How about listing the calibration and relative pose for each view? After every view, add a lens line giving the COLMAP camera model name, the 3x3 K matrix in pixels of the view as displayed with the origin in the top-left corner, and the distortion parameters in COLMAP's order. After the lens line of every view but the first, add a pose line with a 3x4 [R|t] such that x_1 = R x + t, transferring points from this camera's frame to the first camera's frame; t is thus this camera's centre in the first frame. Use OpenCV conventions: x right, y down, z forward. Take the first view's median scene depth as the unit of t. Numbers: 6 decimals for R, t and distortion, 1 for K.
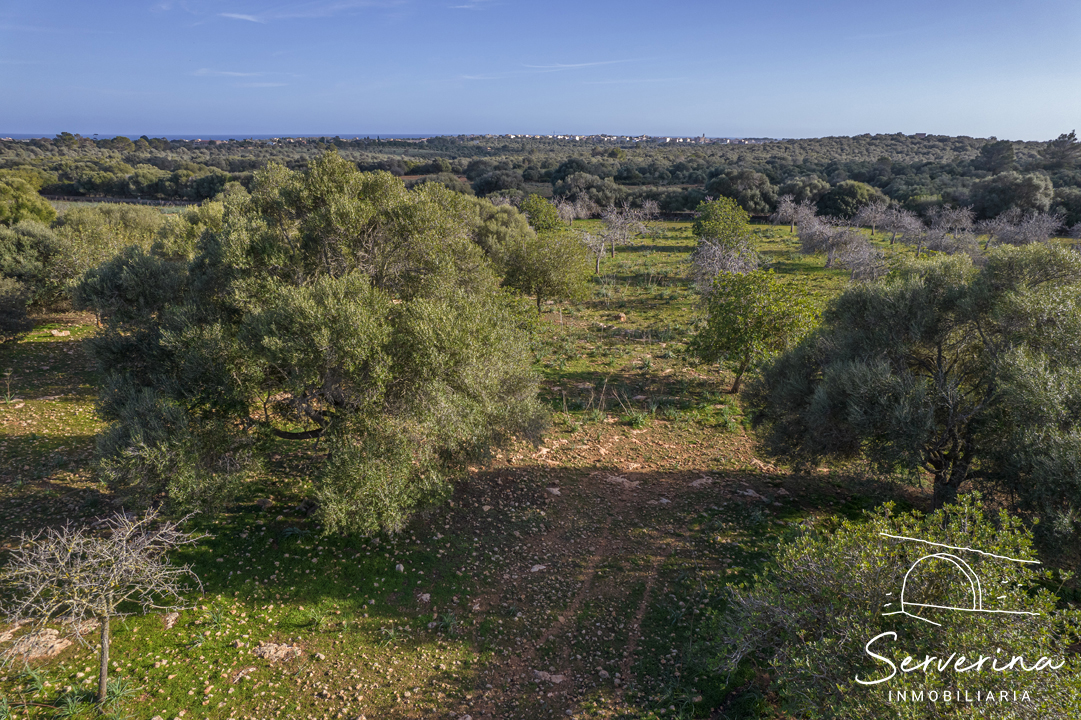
lens RADIAL K [[700.6, 0, 542.8], [0, 700.6, 361.7], [0, 0, 1]] dist [-0.072403, 0.068748]
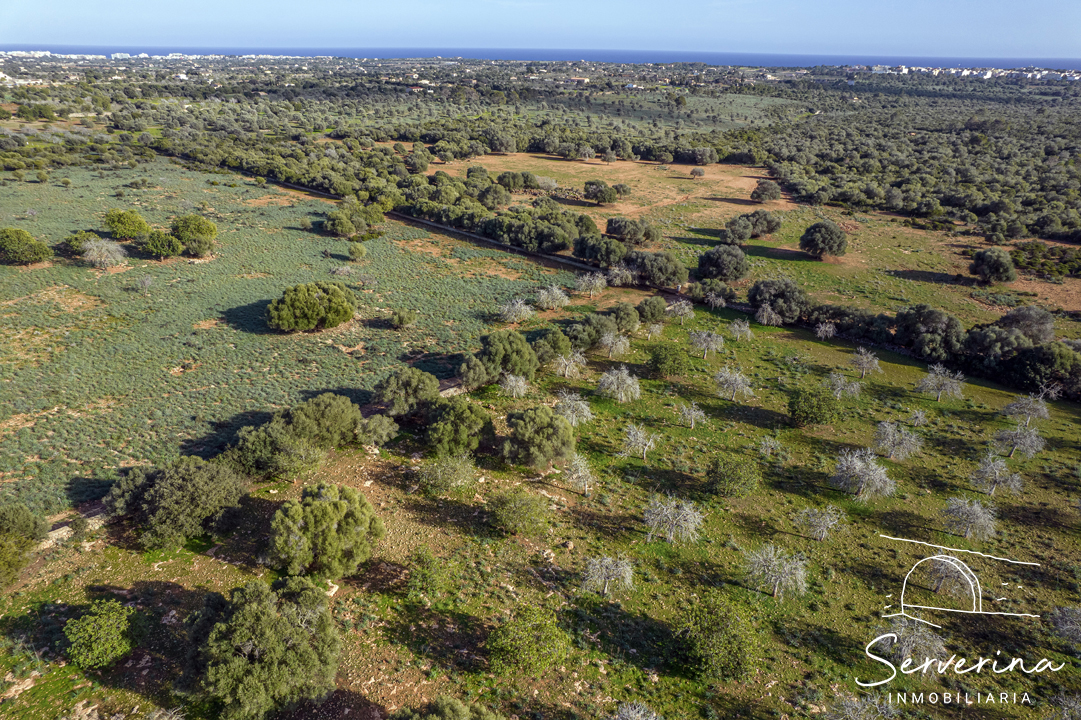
lens RADIAL K [[700.6, 0, 536.1], [0, 700.6, 355.1], [0, 0, 1]] dist [-0.072403, 0.068748]
pose [[0.871735, 0.204733, -0.445155, 0.204196], [-0.161092, 0.977769, 0.134227, -0.210720], [0.462739, -0.045300, 0.885336, -0.110346]]
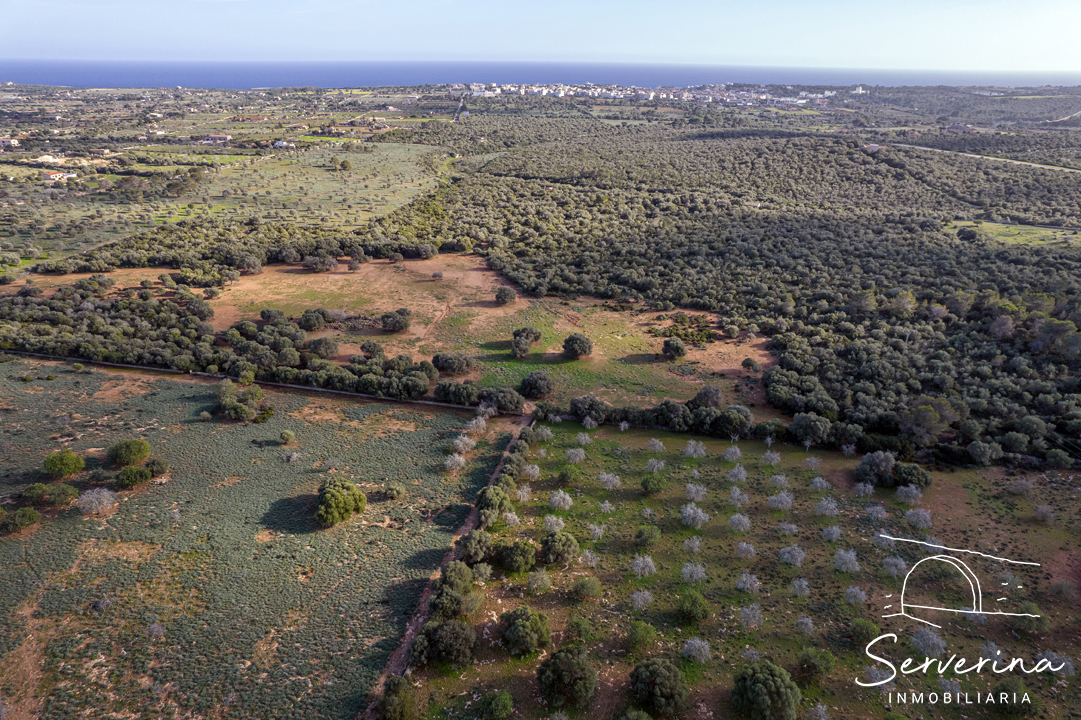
lens RADIAL K [[700.6, 0, 545.3], [0, 700.6, 361.7], [0, 0, 1]] dist [-0.072403, 0.068748]
pose [[0.999614, -0.006427, 0.027024, -0.086715], [0.003880, 0.995636, 0.093239, -0.467752], [-0.027506, -0.093098, 0.995277, -0.688909]]
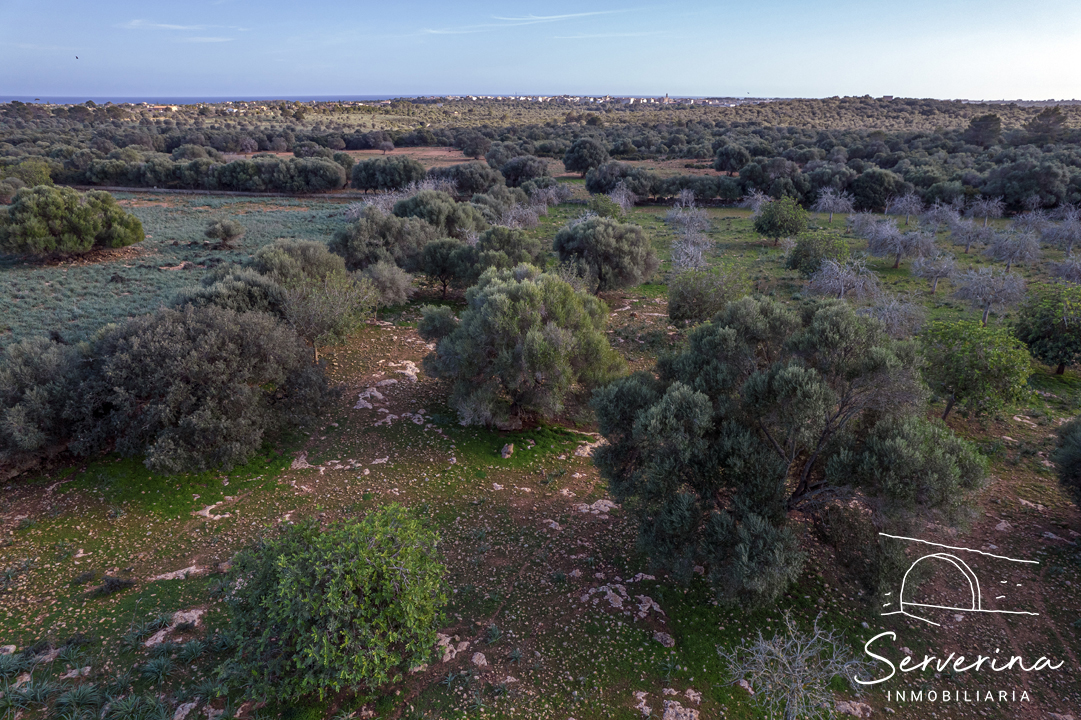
lens RADIAL K [[700.6, 0, 545.0], [0, 700.6, 365.7], [0, 0, 1]] dist [-0.072403, 0.068748]
pose [[0.998284, -0.025268, 0.052829, -0.094734], [0.022201, 0.998078, 0.057856, -0.029285], [-0.054190, -0.056584, 0.996926, -0.021522]]
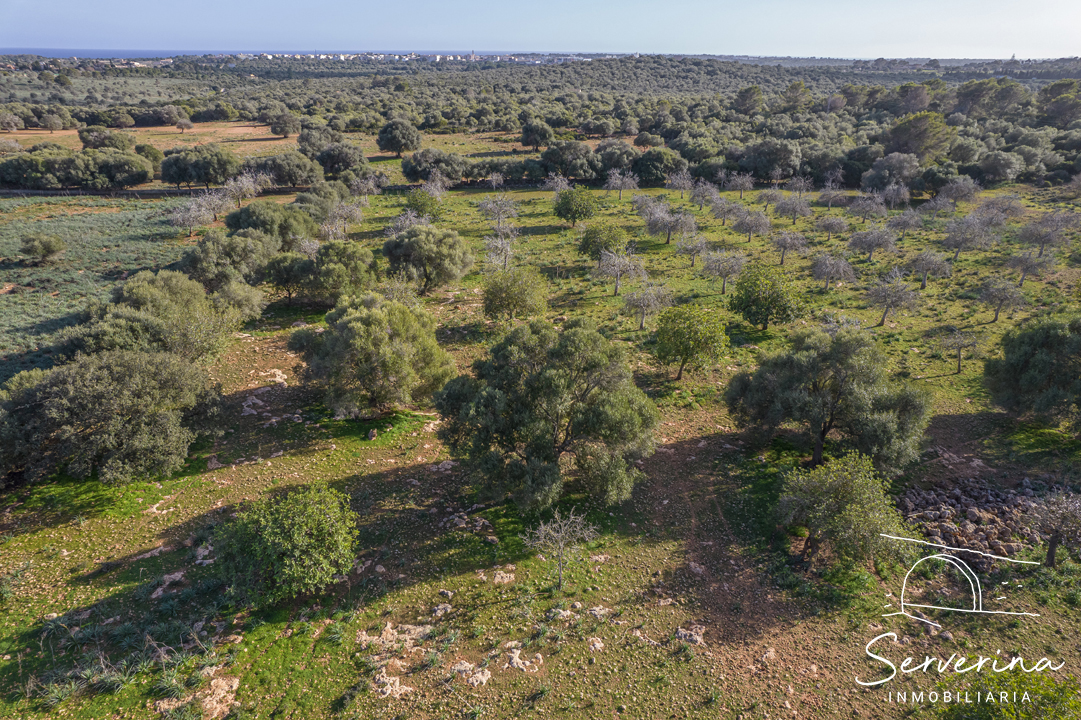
lens RADIAL K [[700.6, 0, 547.2], [0, 700.6, 358.3], [0, 0, 1]] dist [-0.072403, 0.068748]
pose [[0.949755, -0.127370, 0.285906, -0.105416], [0.096772, 0.988195, 0.118770, -0.049870], [-0.297659, -0.085135, 0.950869, -0.103334]]
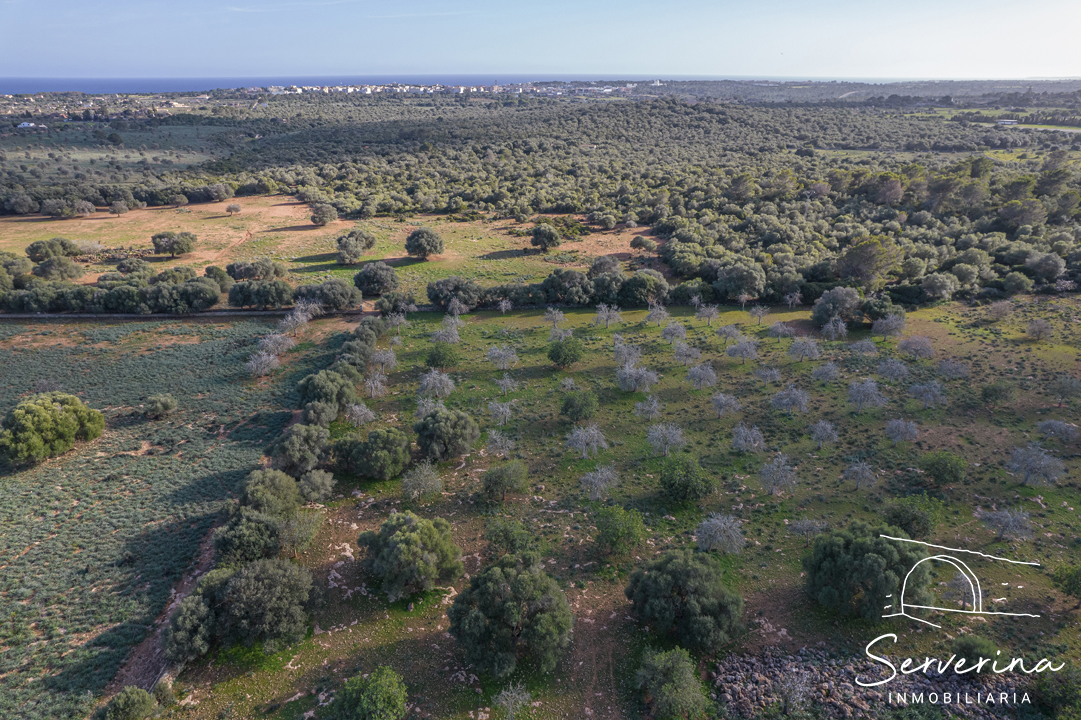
lens RADIAL K [[700.6, 0, 546.3], [0, 700.6, 356.6], [0, 0, 1]] dist [-0.072403, 0.068748]
pose [[0.959020, -0.116300, 0.258369, -0.109250], [0.097323, 0.991607, 0.085109, -0.190637], [-0.266099, -0.056476, 0.962290, -0.277193]]
